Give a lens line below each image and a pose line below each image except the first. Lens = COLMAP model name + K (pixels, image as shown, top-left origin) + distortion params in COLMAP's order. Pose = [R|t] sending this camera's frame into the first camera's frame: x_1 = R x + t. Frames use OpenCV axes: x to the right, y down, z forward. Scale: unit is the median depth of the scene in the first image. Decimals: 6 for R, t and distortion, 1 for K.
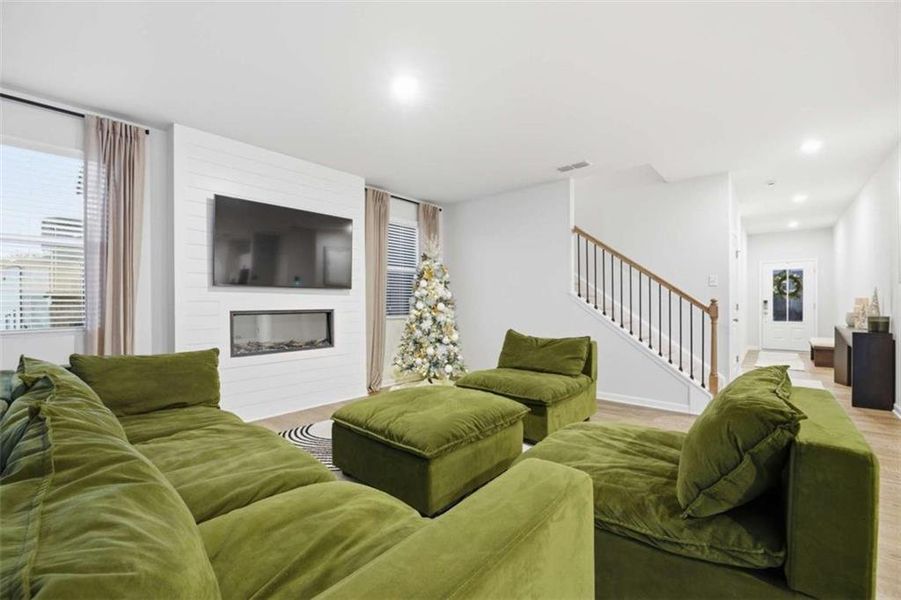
lens RADIAL K [[376.3, 0, 461.7], [0, 376.3, 302.5], [0, 0, 1]] dist [-0.018476, -0.000021]
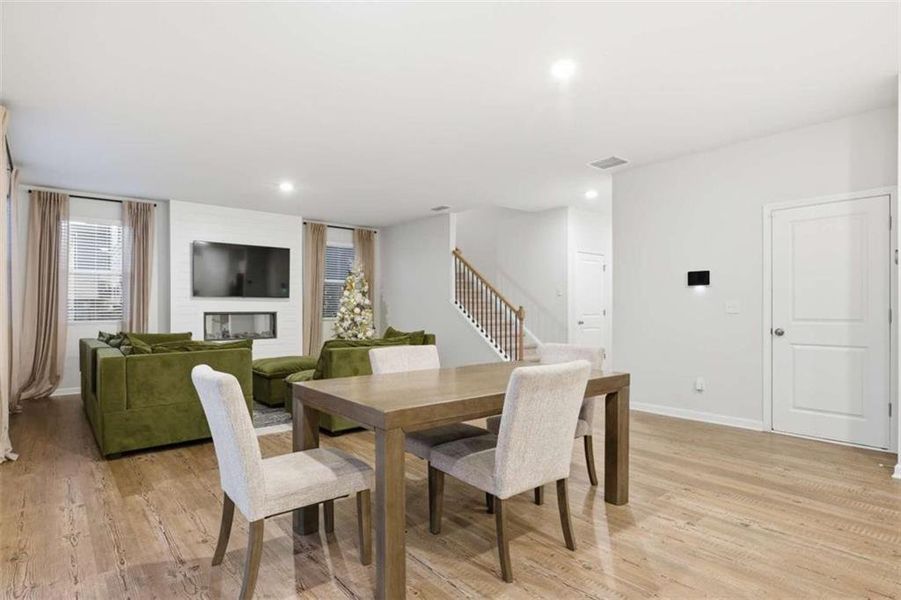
lens RADIAL K [[465.0, 0, 457.2], [0, 465.0, 309.5], [0, 0, 1]] dist [-0.001456, -0.000314]
pose [[0.990663, 0.006095, -0.136198, 0.529091], [-0.005467, 0.999973, 0.004985, -0.002688], [0.136224, -0.004193, 0.990669, -0.599955]]
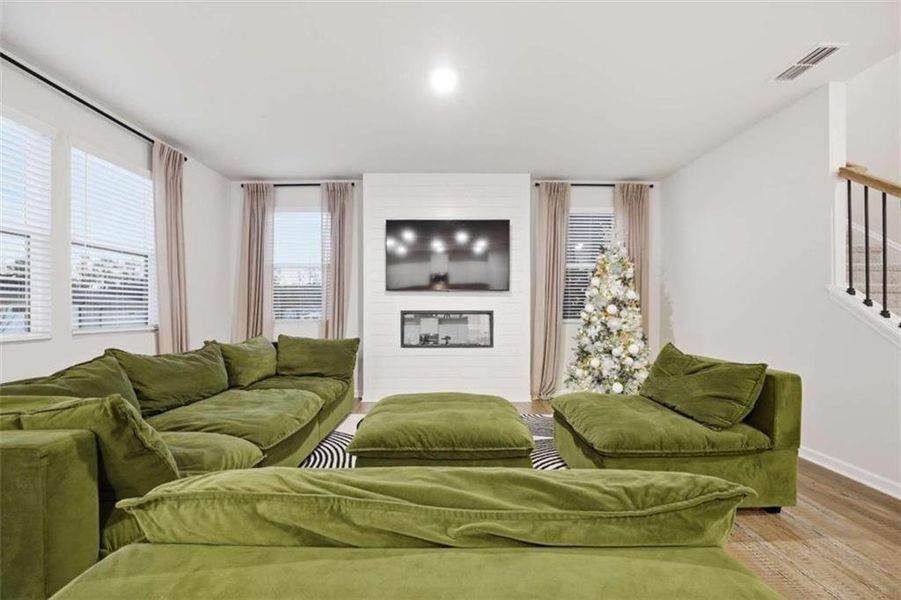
lens RADIAL K [[381.9, 0, 444.5], [0, 381.9, 311.0], [0, 0, 1]] dist [-0.023843, -0.000881]
pose [[0.655486, 0.012766, -0.755099, 0.326944], [-0.002421, 0.999887, 0.014803, 0.003431], [0.755203, -0.007875, 0.655444, 0.198638]]
